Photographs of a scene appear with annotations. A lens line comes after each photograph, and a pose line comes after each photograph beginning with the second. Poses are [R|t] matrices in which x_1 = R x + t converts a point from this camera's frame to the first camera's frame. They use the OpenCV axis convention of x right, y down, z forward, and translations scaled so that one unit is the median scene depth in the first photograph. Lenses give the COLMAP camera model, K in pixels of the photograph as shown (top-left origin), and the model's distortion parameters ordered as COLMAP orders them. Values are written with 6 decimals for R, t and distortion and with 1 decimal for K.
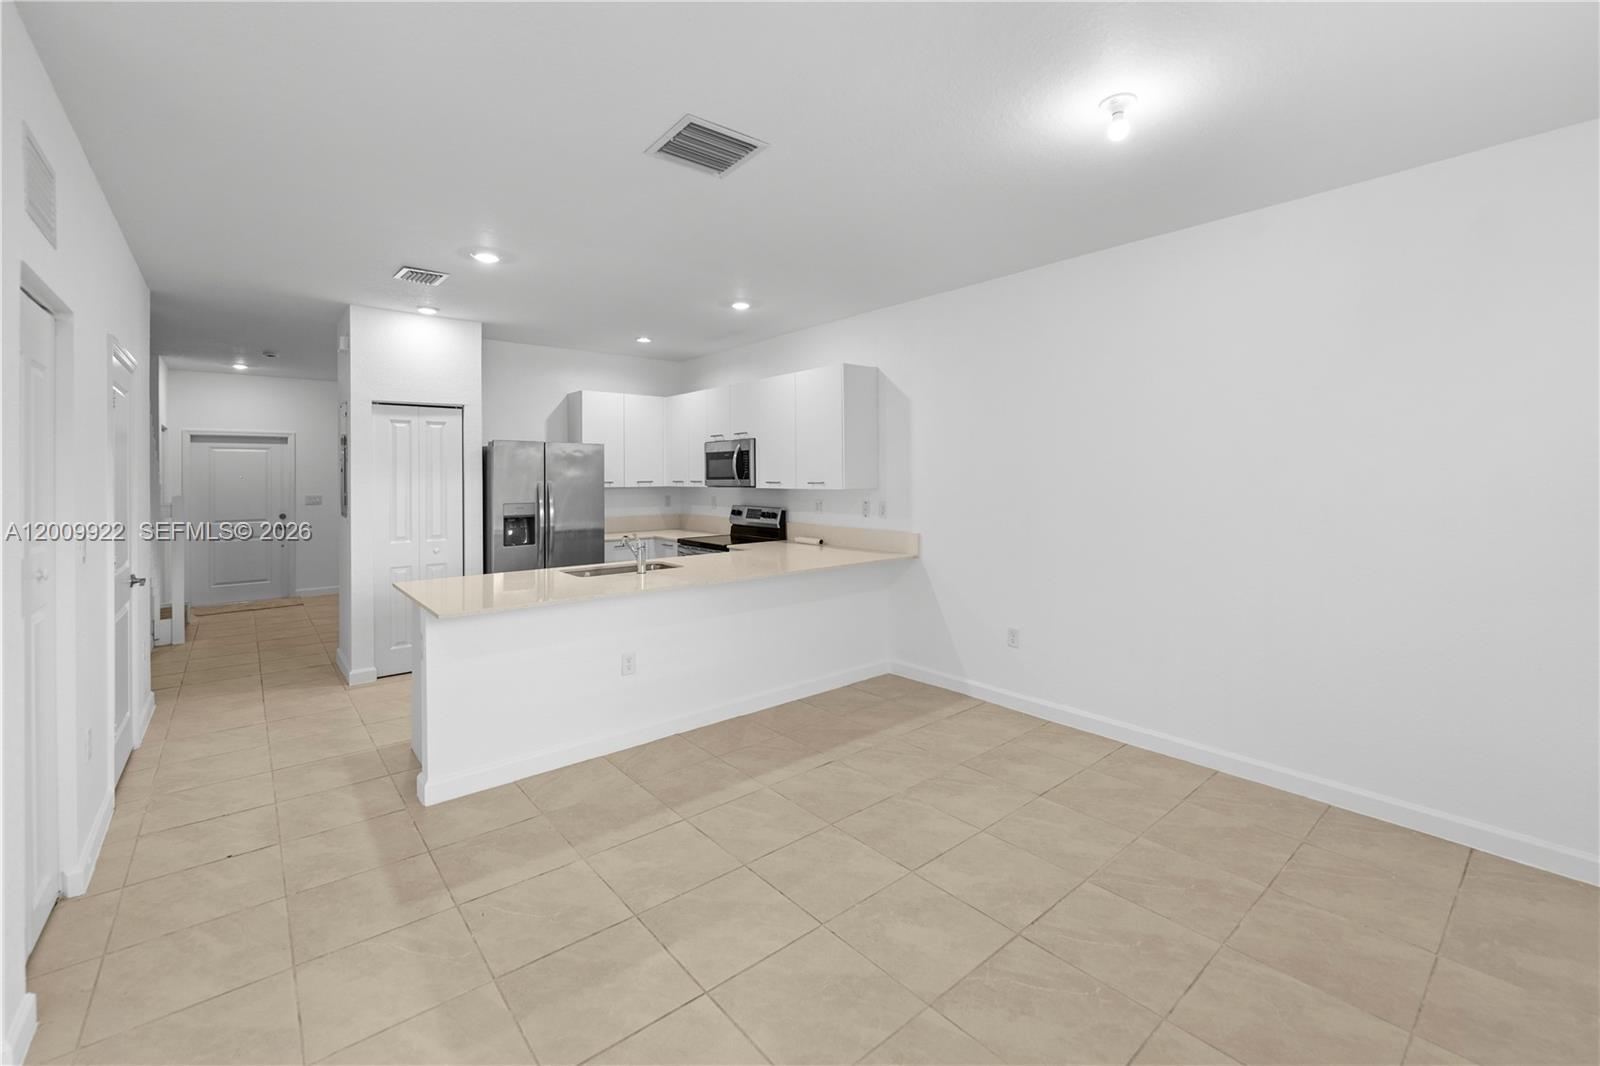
lens RADIAL K [[667.7, 0, 808.1], [0, 667.7, 475.7], [0, 0, 1]] dist [0.000679, -0.000309]
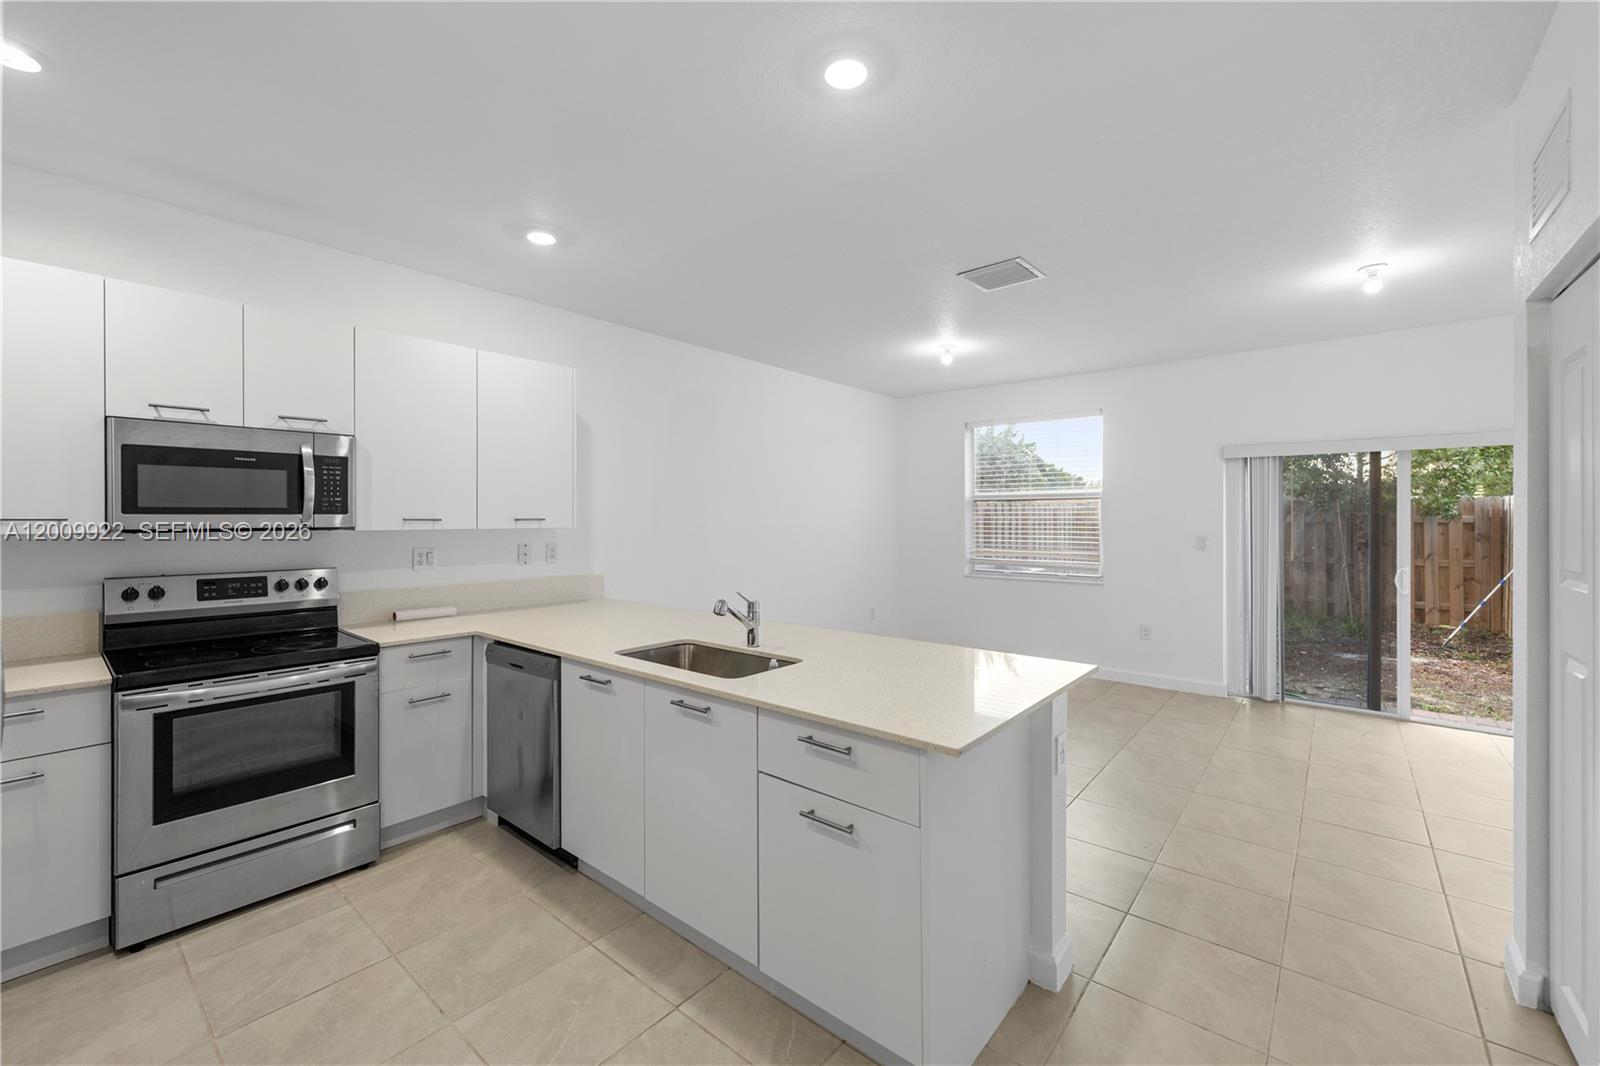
lens RADIAL K [[647.0, 0, 797.3], [0, 647.0, 517.0], [0, 0, 1]] dist [0.000512, -0.000123]
pose [[-0.166039, 0.007247, 0.986093, -0.675331], [0.001243, 0.999974, -0.007140, 0.012560], [-0.986118, 0.000040, -0.166044, 0.784945]]
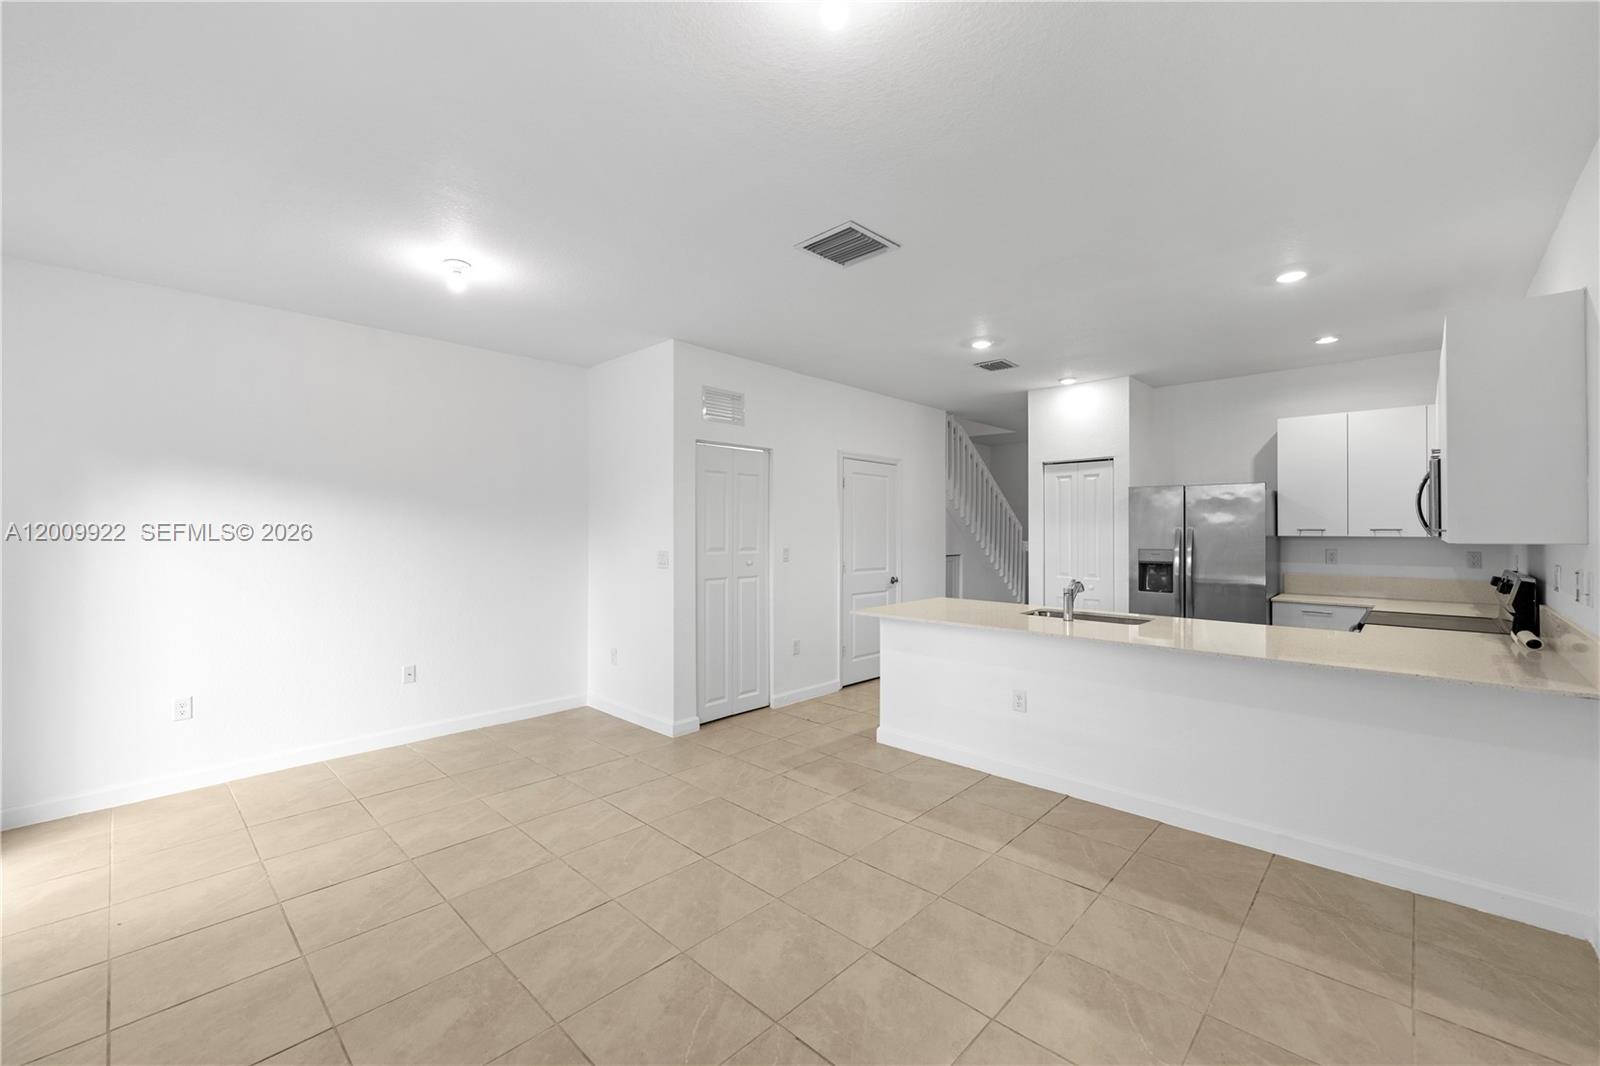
lens RADIAL K [[650.9, 0, 796.7], [0, 650.9, 526.6], [0, 0, 1]] dist [-0.000395, -0.000230]
pose [[0.103195, 0.002522, -0.994658, 0.477821], [-0.000945, 0.999997, 0.002437, 0.005750], [0.994661, 0.000689, 0.103197, 0.375574]]
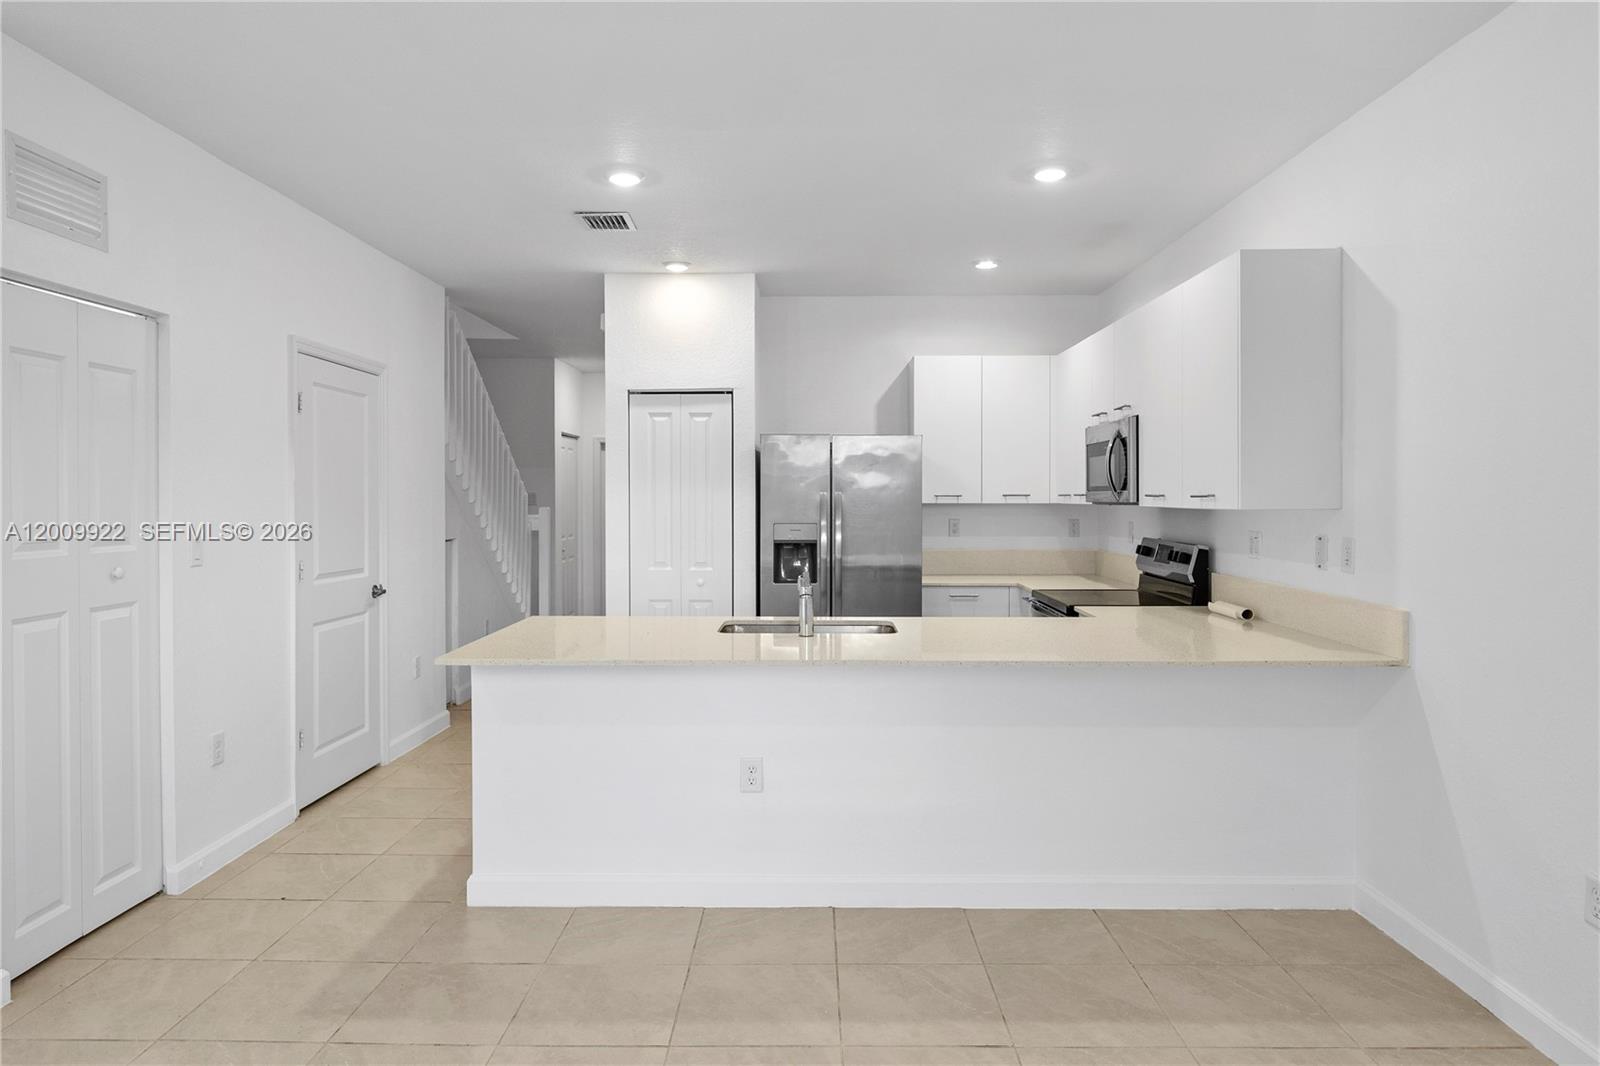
lens RADIAL K [[989.8, 0, 800.5], [0, 989.8, 506.7], [0, 0, 1]] dist [0.000320, -0.000676]
pose [[0.753120, 0.012757, -0.657760, 0.260459], [-0.003537, 0.999876, 0.015343, 0.007766], [0.657874, -0.009229, 0.753071, 0.220875]]
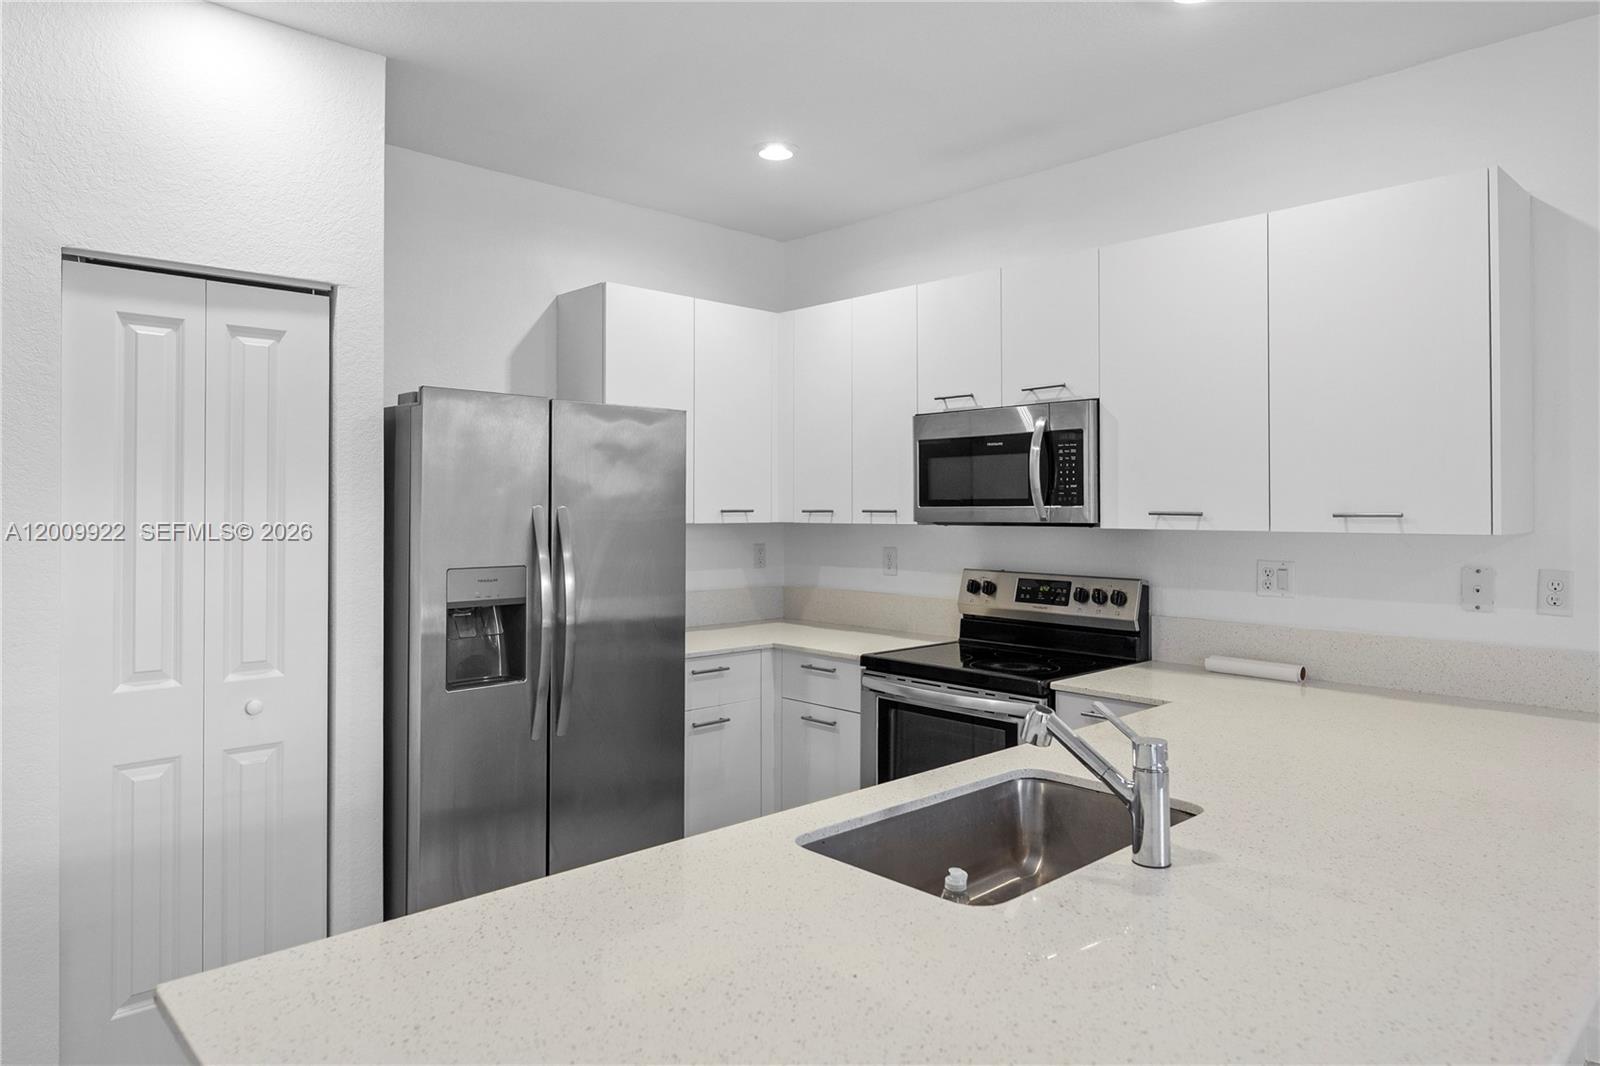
lens RADIAL K [[1004.1, 0, 798.1], [0, 1004.1, 502.6], [0, 0, 1]] dist [-0.000014, 0.000183]
pose [[0.998681, 0.007544, 0.050779, -0.297002], [-0.007275, 0.999959, -0.005478, 0.008596], [-0.050818, 0.005102, 0.998695, 0.460149]]
